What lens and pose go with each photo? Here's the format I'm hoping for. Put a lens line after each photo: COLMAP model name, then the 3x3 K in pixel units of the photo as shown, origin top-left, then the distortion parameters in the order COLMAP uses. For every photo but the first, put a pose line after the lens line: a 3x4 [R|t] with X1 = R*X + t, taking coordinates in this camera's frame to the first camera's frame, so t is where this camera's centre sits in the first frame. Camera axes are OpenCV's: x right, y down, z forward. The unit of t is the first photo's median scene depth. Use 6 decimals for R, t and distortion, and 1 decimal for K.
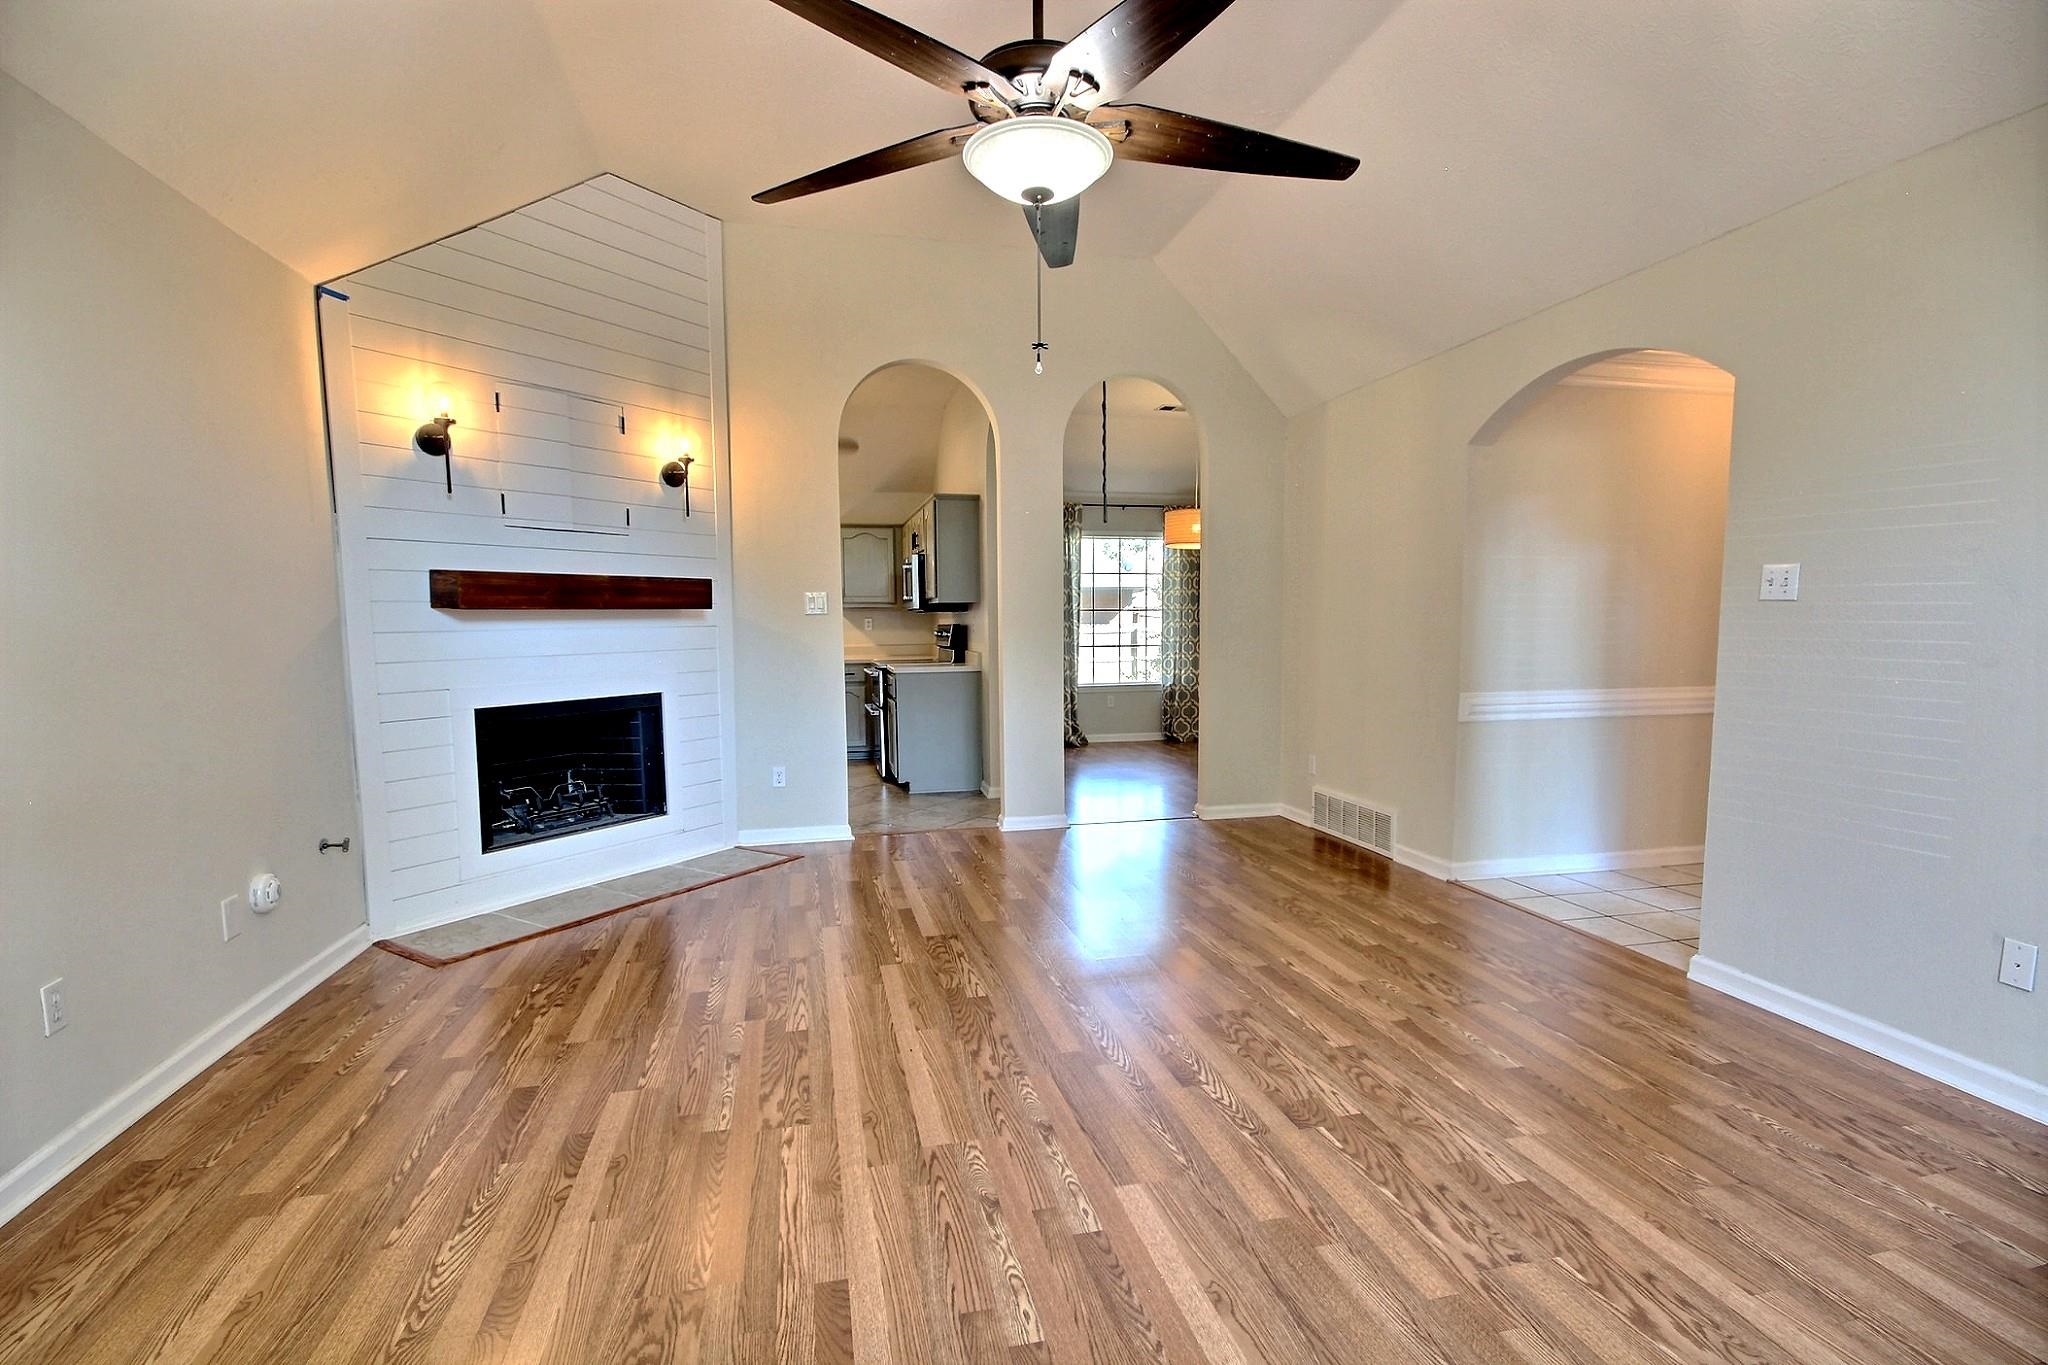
lens RADIAL K [[948.3, 0, 1019.5], [0, 948.3, 694.7], [0, 0, 1]] dist [0.000483, 0.000263]
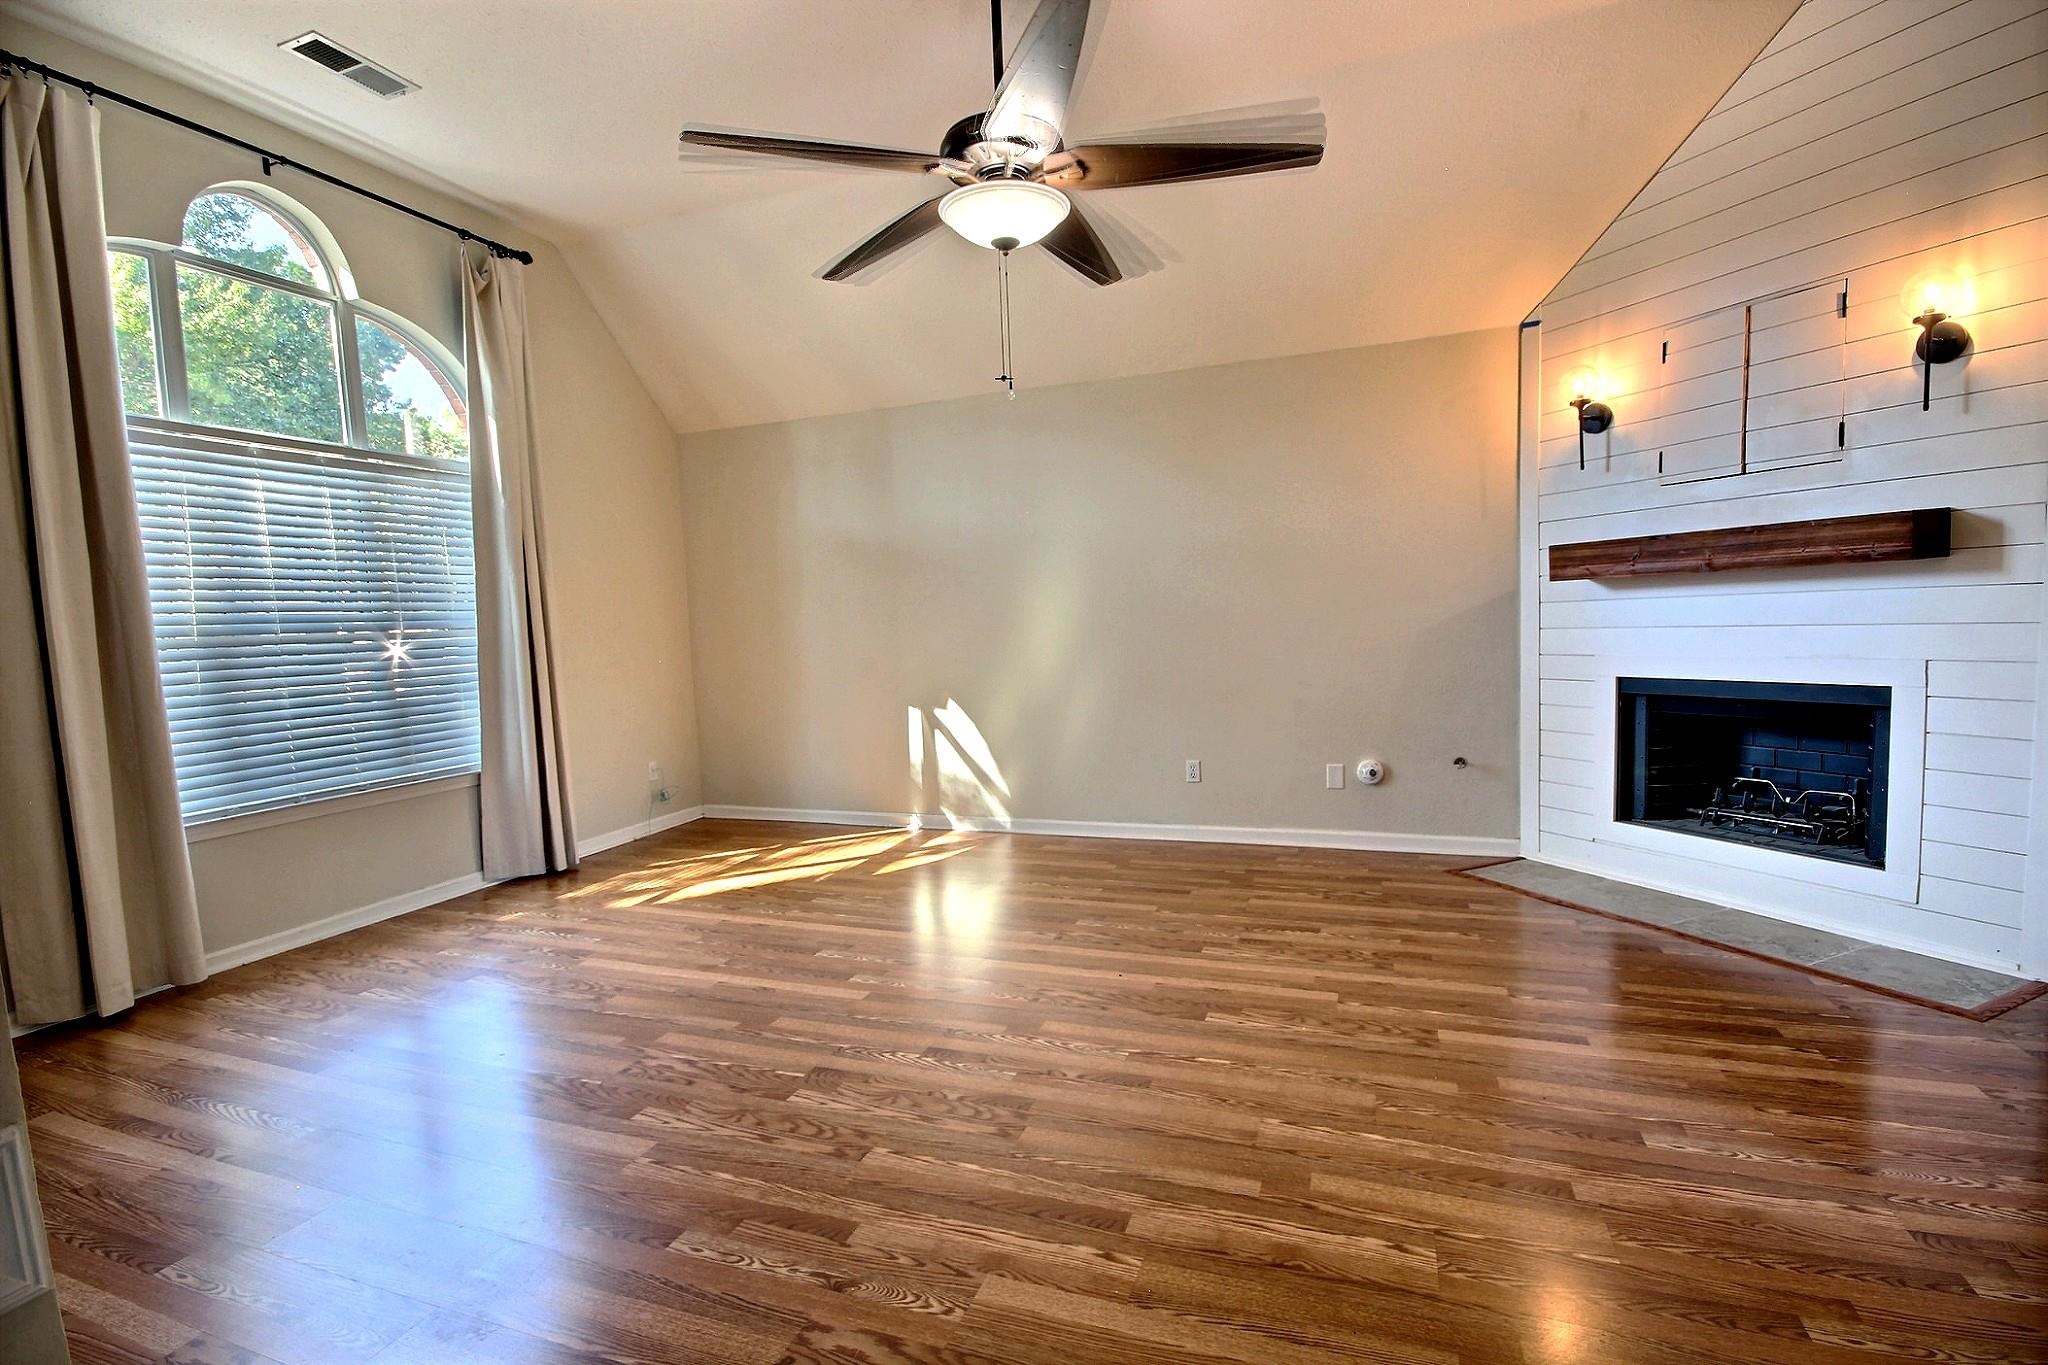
lens RADIAL K [[944.6, 0, 1019.9], [0, 944.6, 688.2], [0, 0, 1]] dist [0.001200, 0.000219]
pose [[-0.555932, 0.093826, -0.825915, 0.889616], [-0.020696, 0.991739, 0.126595, -0.127087], [0.830970, 0.087472, -0.549397, 1.501379]]
